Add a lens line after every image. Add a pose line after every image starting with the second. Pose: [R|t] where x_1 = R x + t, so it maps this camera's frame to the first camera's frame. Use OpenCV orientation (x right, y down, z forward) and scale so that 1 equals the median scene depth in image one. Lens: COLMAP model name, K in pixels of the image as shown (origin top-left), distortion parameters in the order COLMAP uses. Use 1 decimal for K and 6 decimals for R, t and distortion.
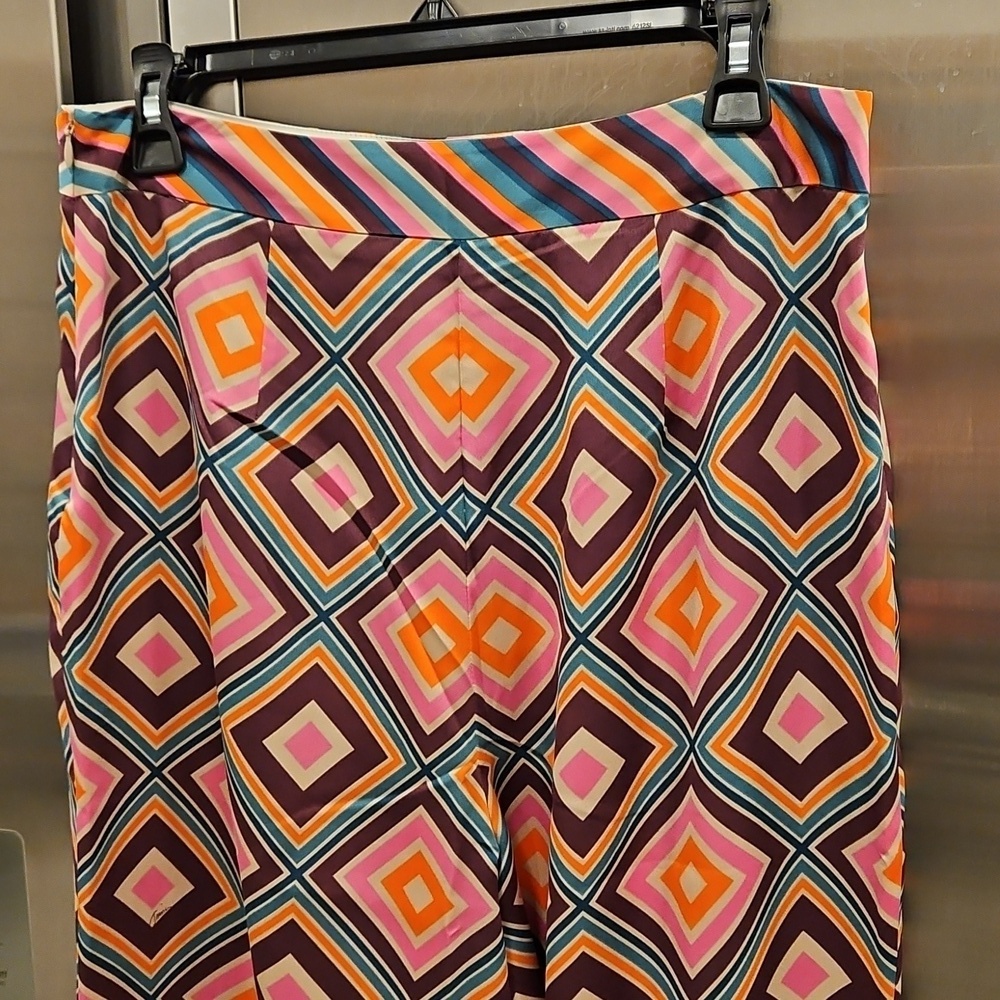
lens RADIAL K [[1682.6, 0, 468.2], [0, 1682.6, 487.9], [0, 0, 1]] dist [0.084073, 0.000000]
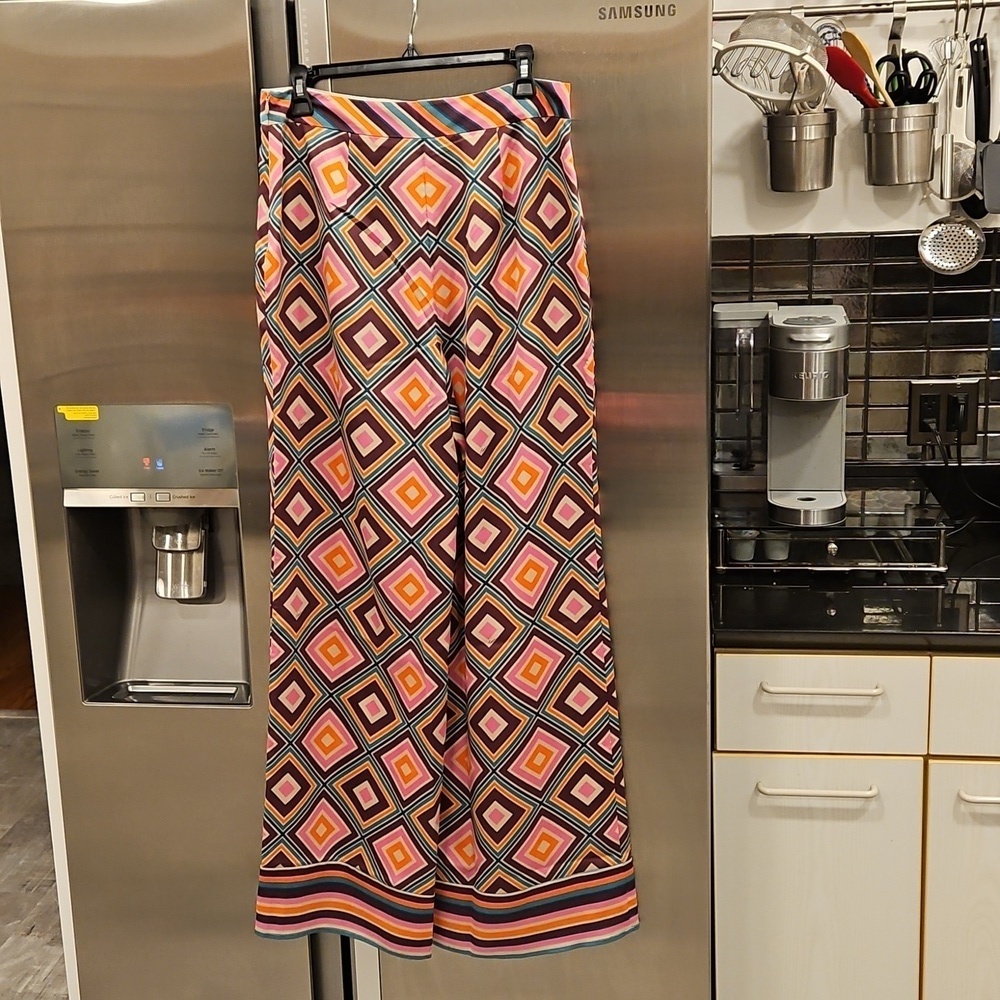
lens RADIAL K [[1682.6, 0, 508.3], [0, 1682.6, 501.0], [0, 0, 1]] dist [0.084073, 0.000000]
pose [[0.986346, -0.049097, 0.157198, -0.317041], [0.043766, 0.998349, 0.037200, 0.327448], [-0.158765, -0.029812, 0.986866, -1.657515]]
